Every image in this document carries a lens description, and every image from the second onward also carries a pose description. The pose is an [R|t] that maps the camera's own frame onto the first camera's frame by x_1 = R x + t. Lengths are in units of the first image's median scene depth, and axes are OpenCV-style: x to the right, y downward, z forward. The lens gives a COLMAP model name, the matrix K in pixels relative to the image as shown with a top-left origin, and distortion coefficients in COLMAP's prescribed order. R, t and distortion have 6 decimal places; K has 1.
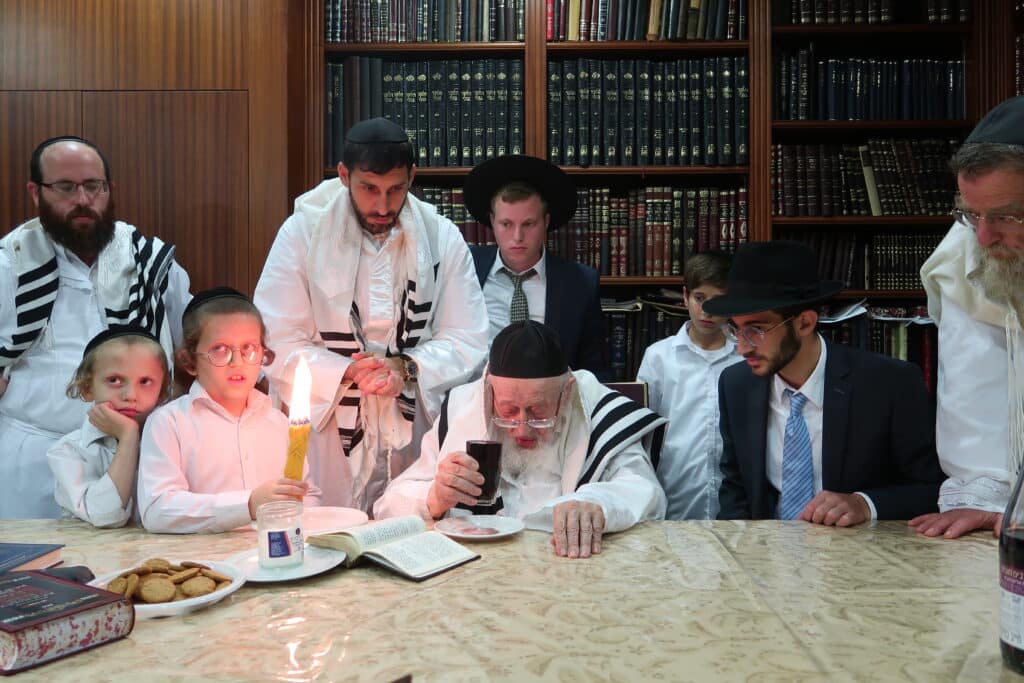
lens RADIAL K [[799.2, 0, 506.5], [0, 799.2, 336.2], [0, 0, 1]] dist [0.041516, -0.020520]
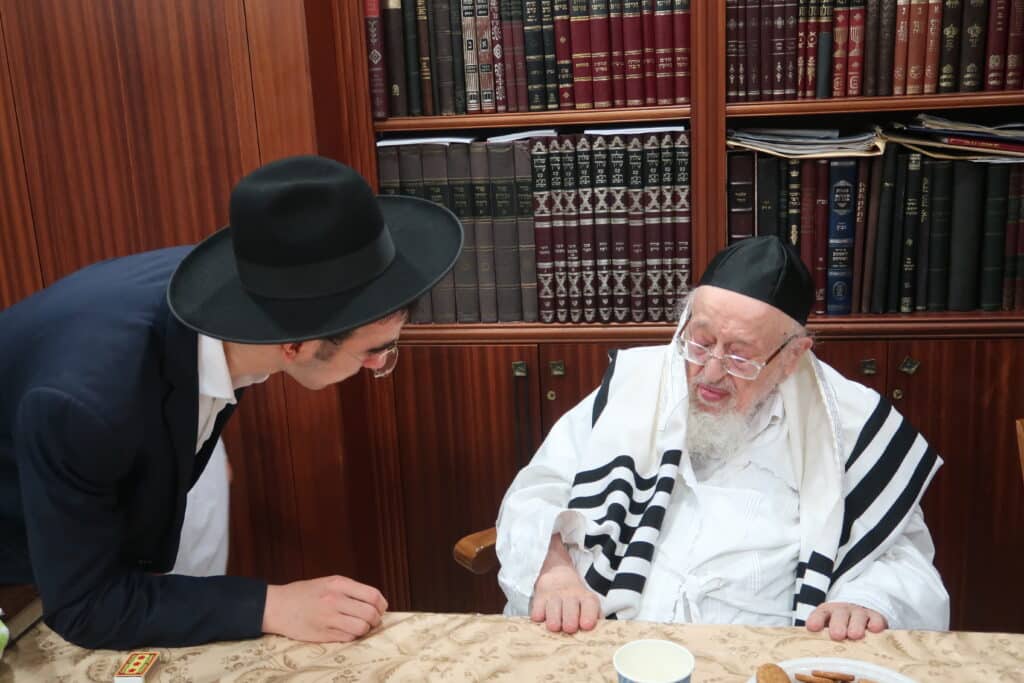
lens RADIAL K [[1073.5, 0, 513.5], [0, 1073.5, 336.4], [0, 0, 1]] dist [0.029817, 0.000000]
pose [[0.989245, -0.004910, -0.146185, 0.012422], [0.039141, 0.971875, 0.232223, -0.124104], [0.140933, -0.235447, 0.961615, 0.175327]]
